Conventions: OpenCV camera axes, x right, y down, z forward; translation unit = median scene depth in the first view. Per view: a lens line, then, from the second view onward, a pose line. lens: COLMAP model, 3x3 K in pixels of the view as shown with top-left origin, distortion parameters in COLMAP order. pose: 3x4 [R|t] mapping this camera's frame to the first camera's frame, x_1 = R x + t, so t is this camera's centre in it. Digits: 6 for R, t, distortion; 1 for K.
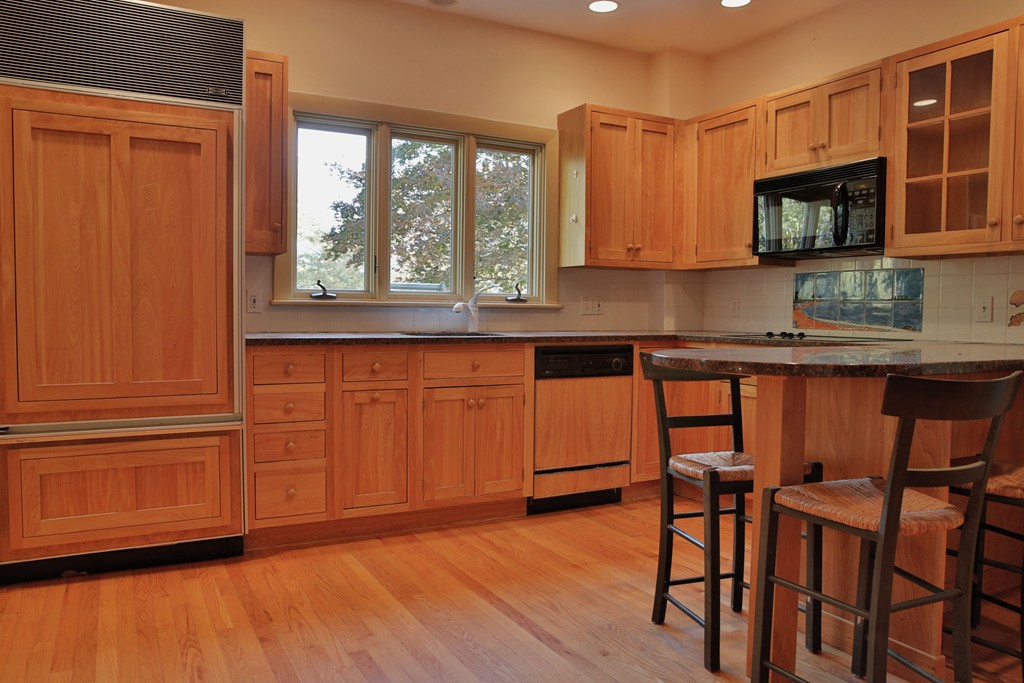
lens RADIAL K [[750.6, 0, 510.8], [0, 750.6, 339.6], [0, 0, 1]] dist [-0.061942, 0.024469]
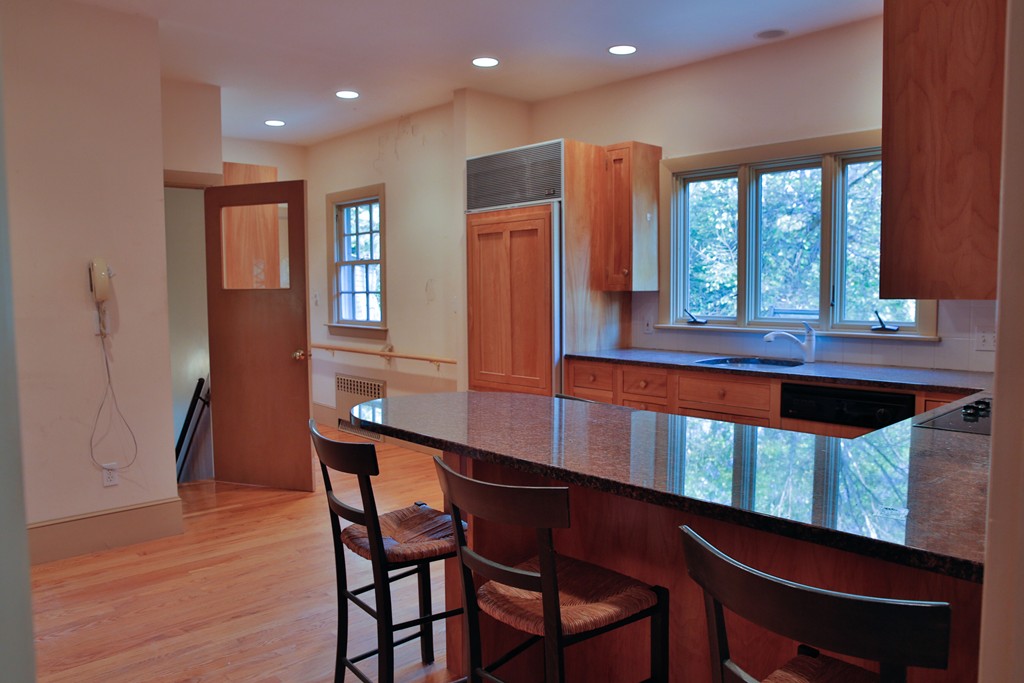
lens RADIAL K [[750.6, 0, 511.3], [0, 750.6, 344.9], [0, 0, 1]] dist [-0.061942, 0.024469]
pose [[0.259025, 0.056934, -0.964191, 0.861938], [-0.031861, 0.998222, 0.050384, -0.075434], [0.965345, 0.017670, 0.260379, 0.417113]]
